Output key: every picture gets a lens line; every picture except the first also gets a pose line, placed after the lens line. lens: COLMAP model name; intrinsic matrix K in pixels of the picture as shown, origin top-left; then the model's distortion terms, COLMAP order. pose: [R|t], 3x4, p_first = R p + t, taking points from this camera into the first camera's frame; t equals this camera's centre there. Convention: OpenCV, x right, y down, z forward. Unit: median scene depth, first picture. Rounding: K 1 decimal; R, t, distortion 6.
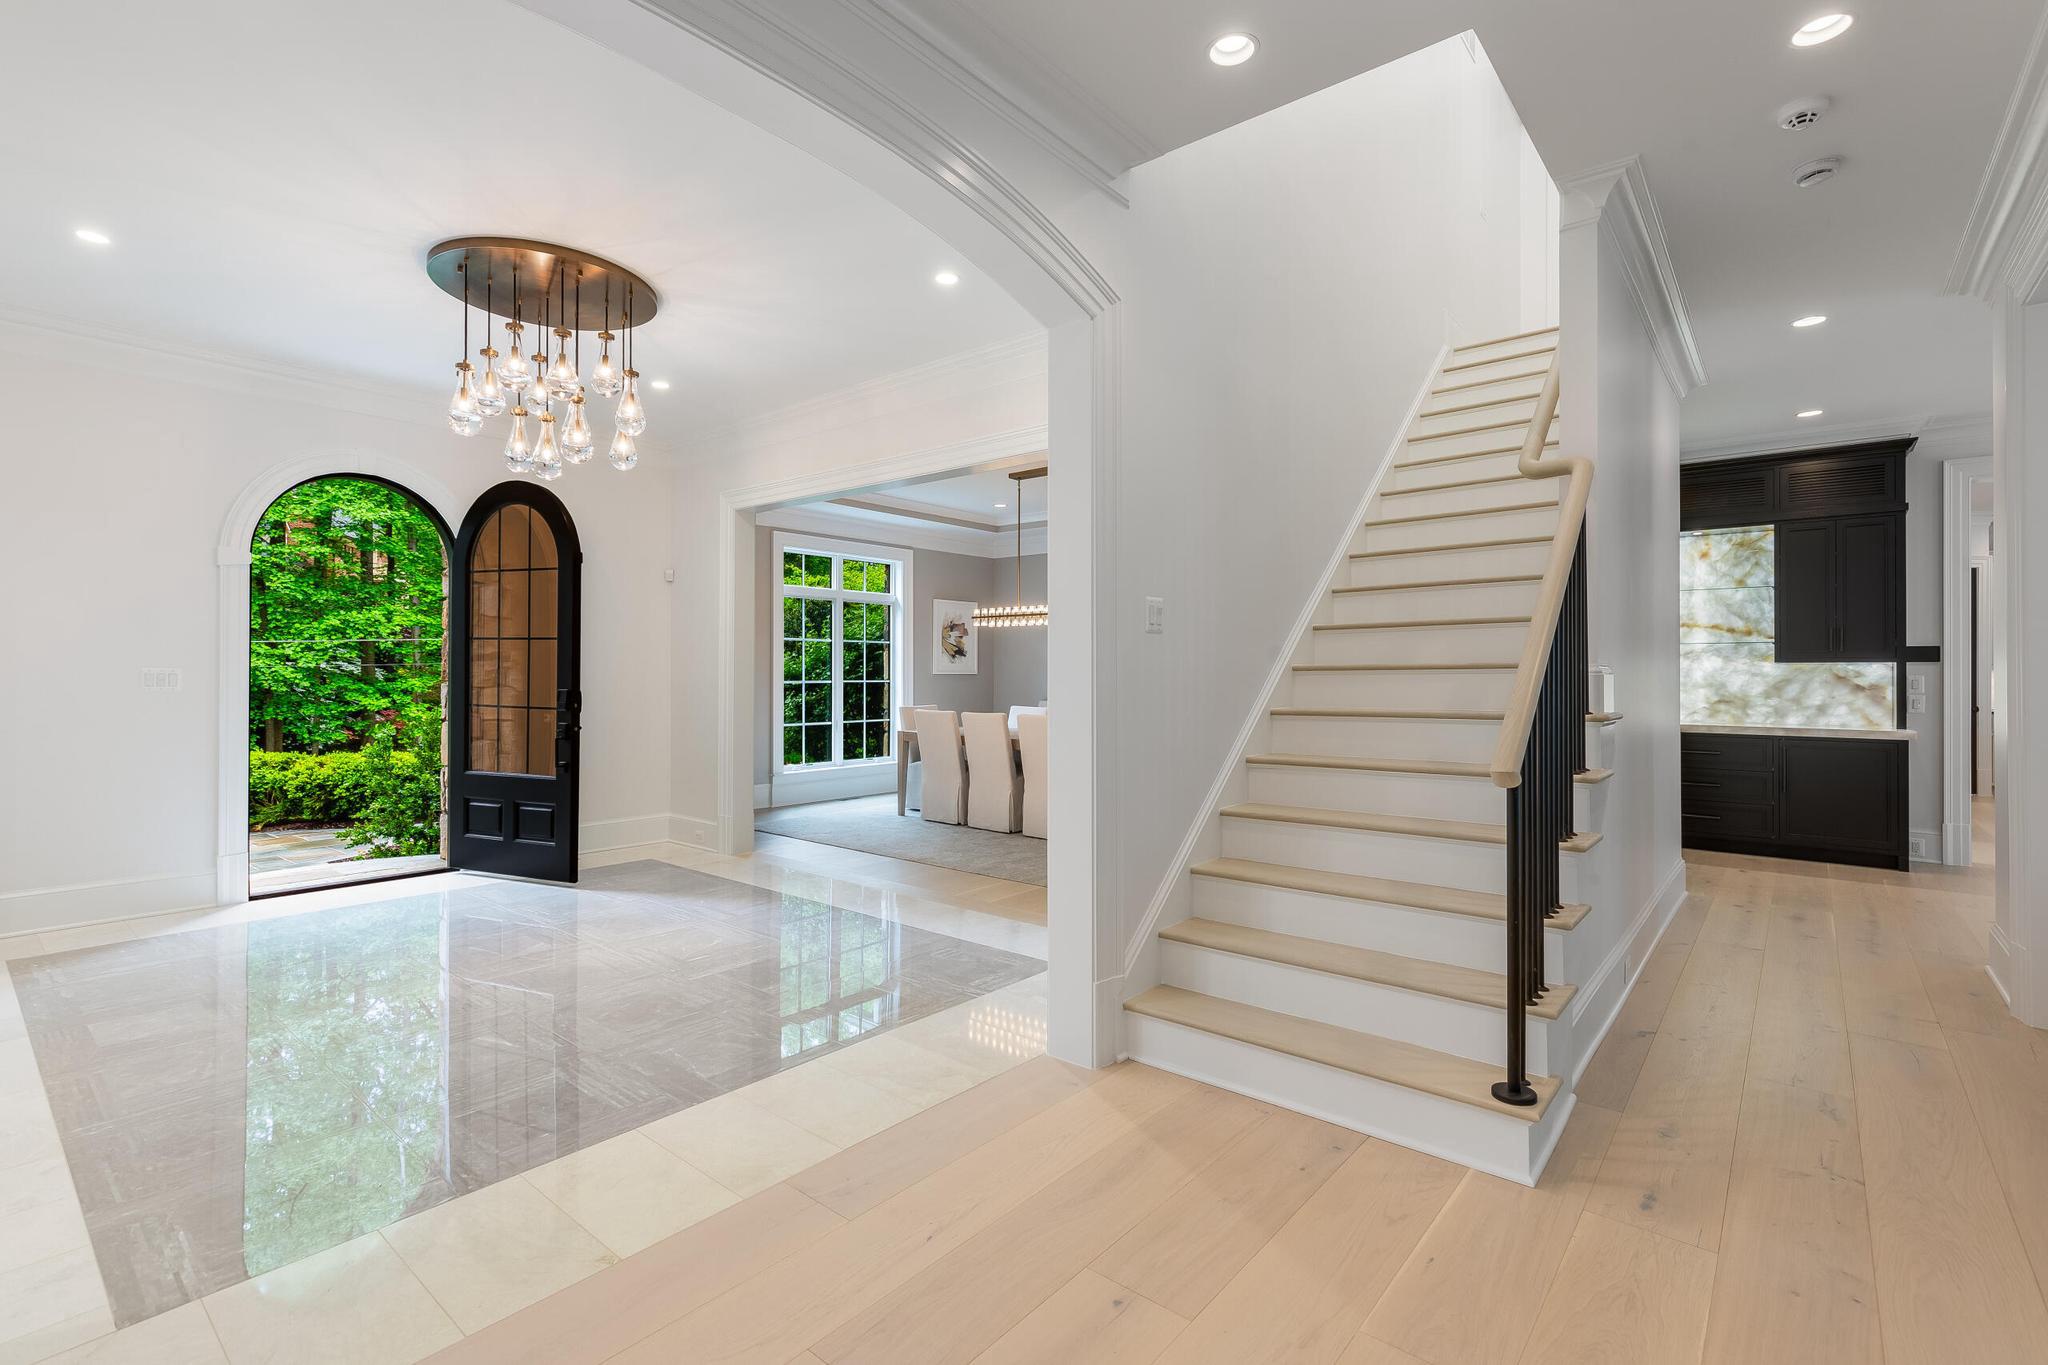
lens RADIAL K [[927.8, 0, 1015.1], [0, 927.8, 685.8], [0, 0, 1]] dist [0.001001, -0.000005]
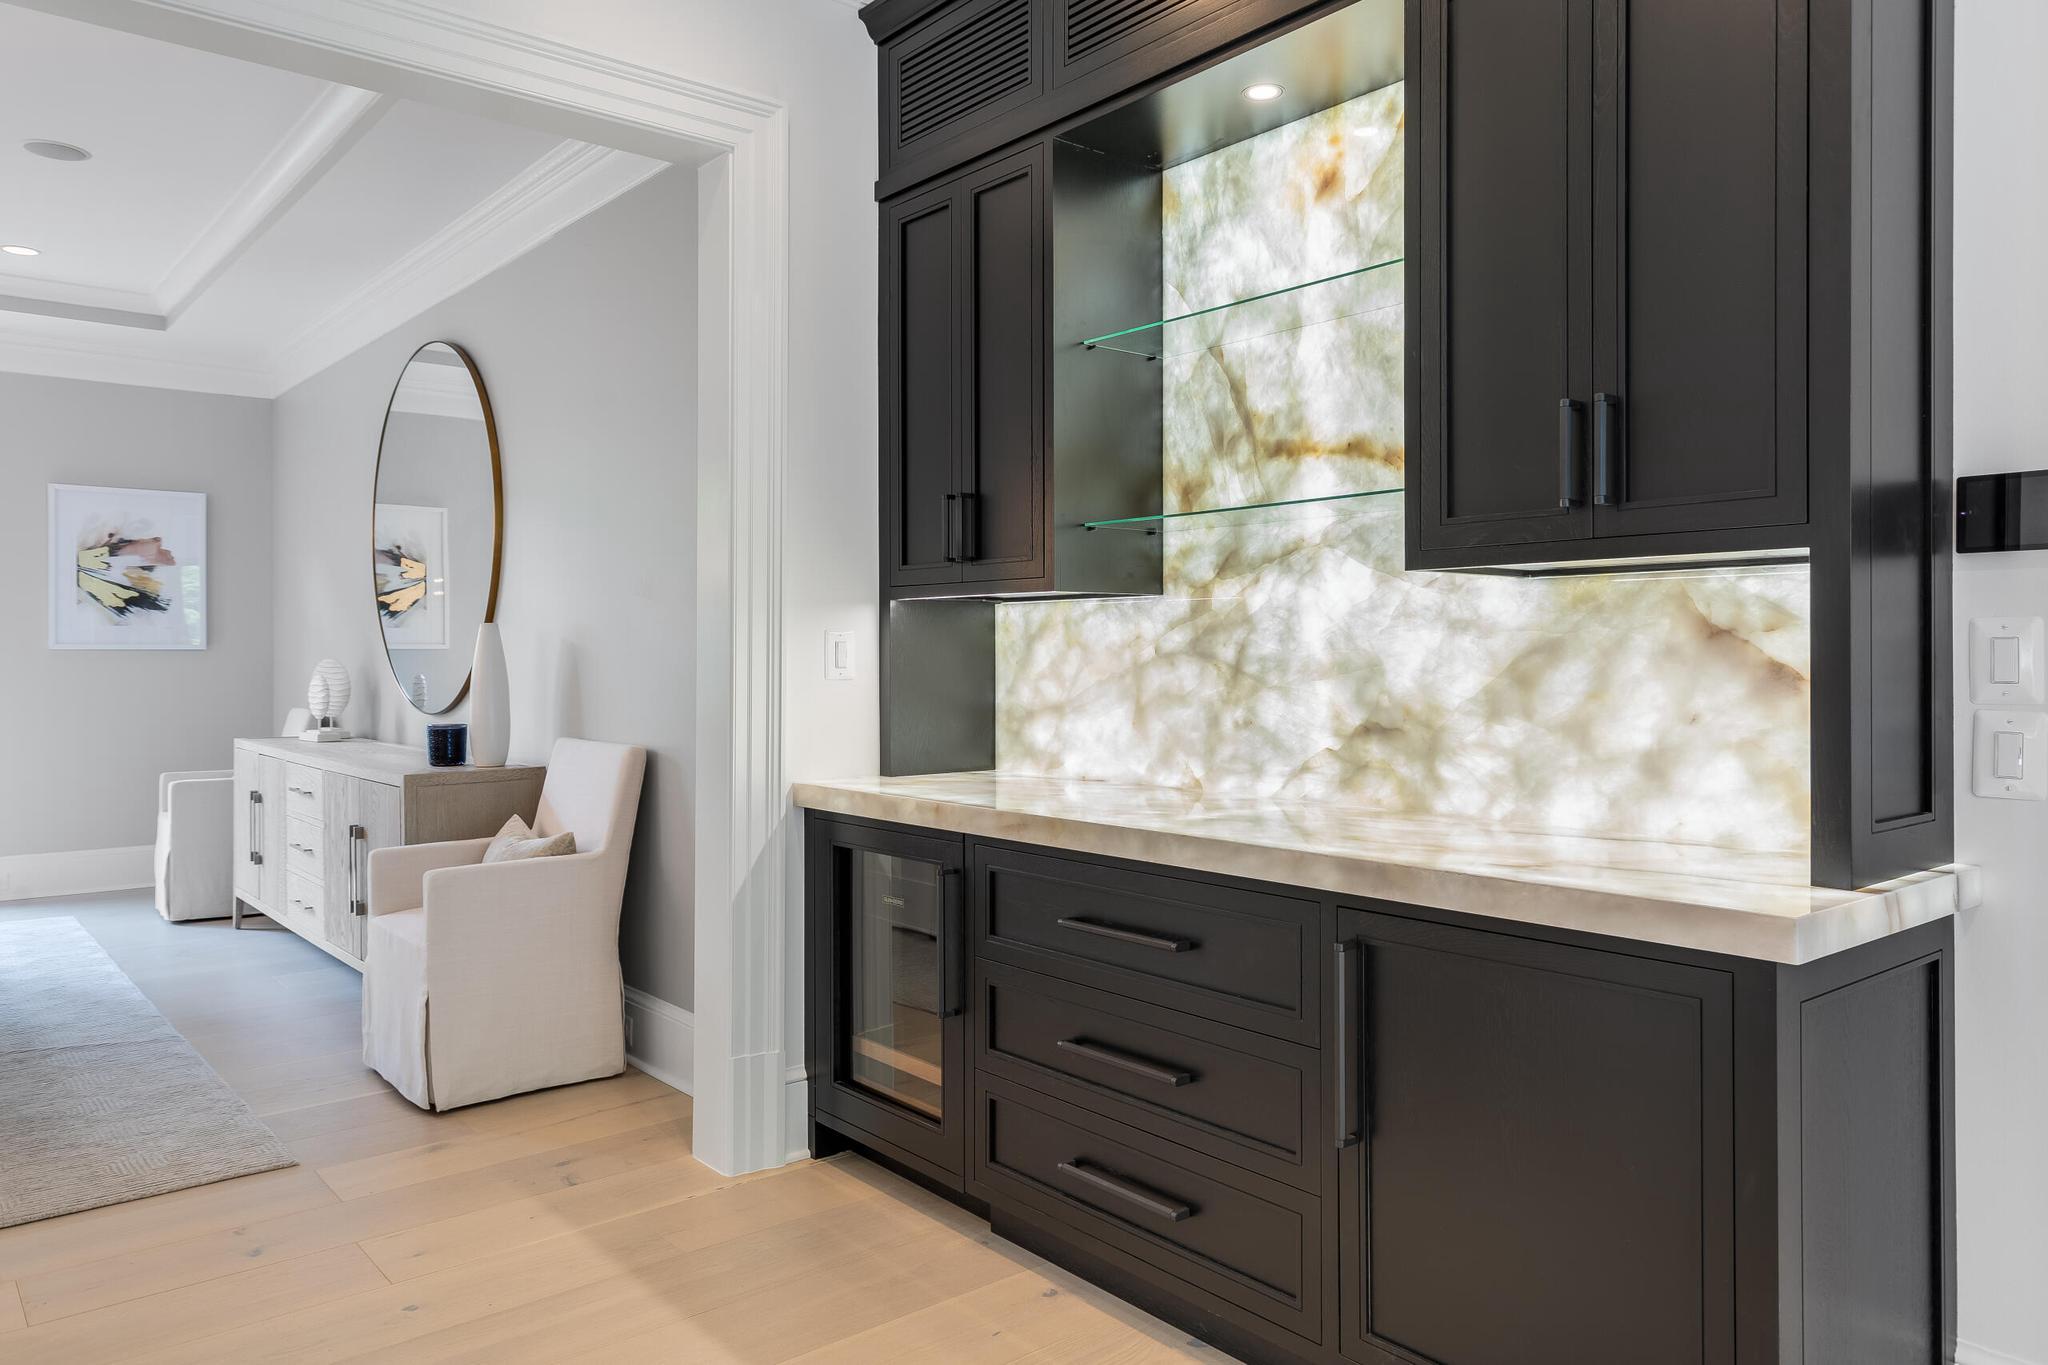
lens RADIAL K [[1416.5, 0, 1028.0], [0, 1416.5, 674.8], [0, 0, 1]] dist [0.007890, 0.001147]
pose [[0.985932, -0.006834, -0.167007, 0.731684], [0.007954, 0.999950, 0.006039, -0.001811], [0.166958, -0.007283, 0.985937, 0.586399]]
